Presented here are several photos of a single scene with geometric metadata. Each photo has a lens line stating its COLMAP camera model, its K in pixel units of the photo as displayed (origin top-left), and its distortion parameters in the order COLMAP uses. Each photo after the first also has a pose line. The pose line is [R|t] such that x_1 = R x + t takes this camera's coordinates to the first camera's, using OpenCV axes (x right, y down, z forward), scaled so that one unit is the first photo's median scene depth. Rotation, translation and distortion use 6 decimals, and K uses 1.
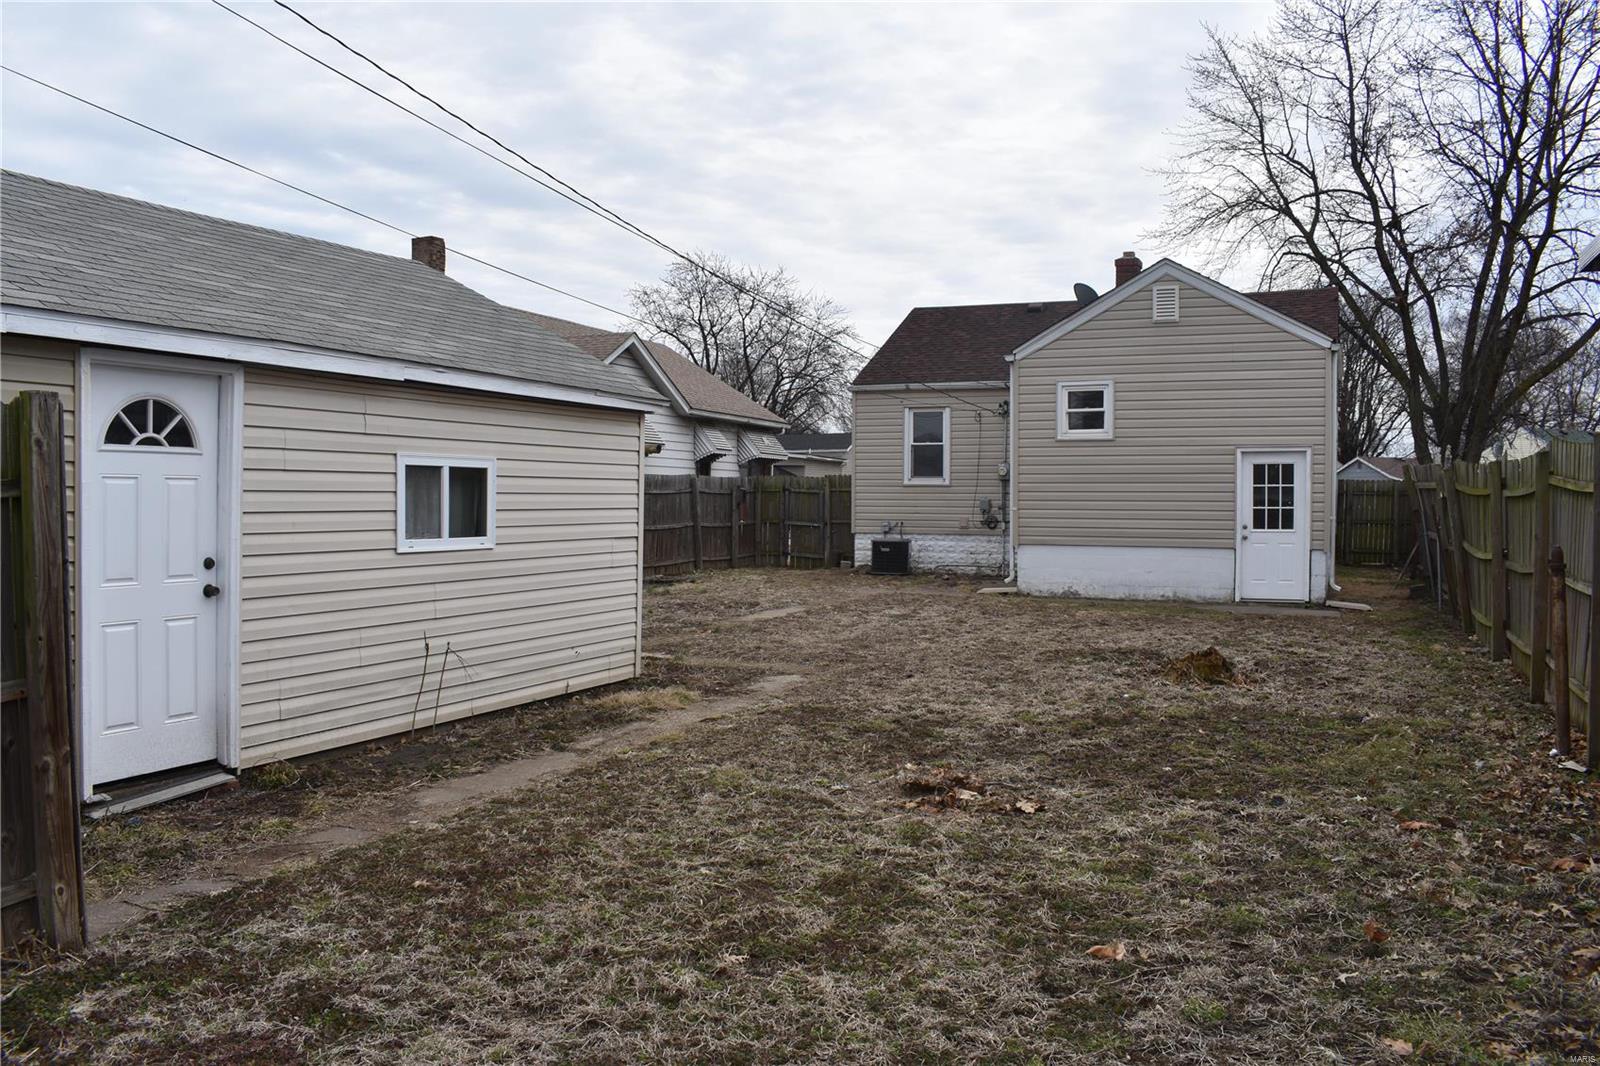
lens RADIAL K [[1256.1, 0, 800.0], [0, 1256.1, 533.0], [0, 0, 1]] dist [-0.084377, 0.001020]
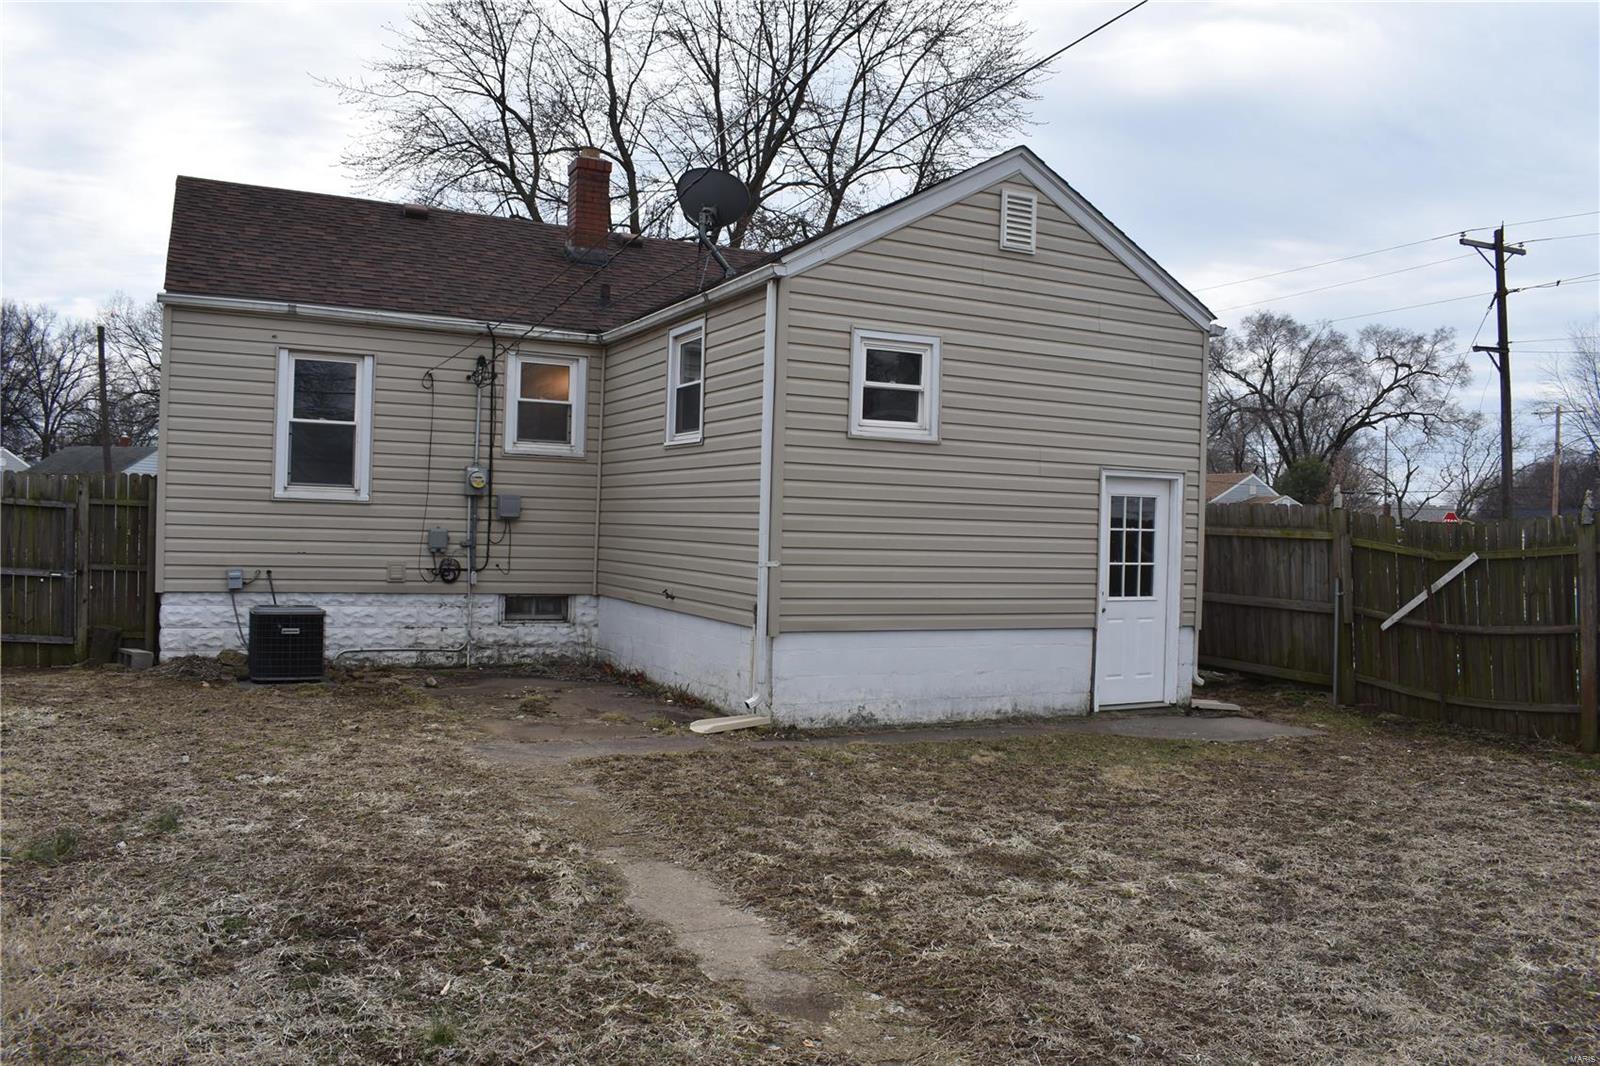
lens RADIAL K [[1256.1, 0, 800.0], [0, 1256.1, 533.0], [0, 0, 1]] dist [-0.084377, 0.001020]
pose [[0.641973, 0.009892, 0.766663, -0.226660], [-0.006896, 0.999951, -0.007127, -0.029592], [-0.766696, -0.000712, 0.642010, 0.686072]]
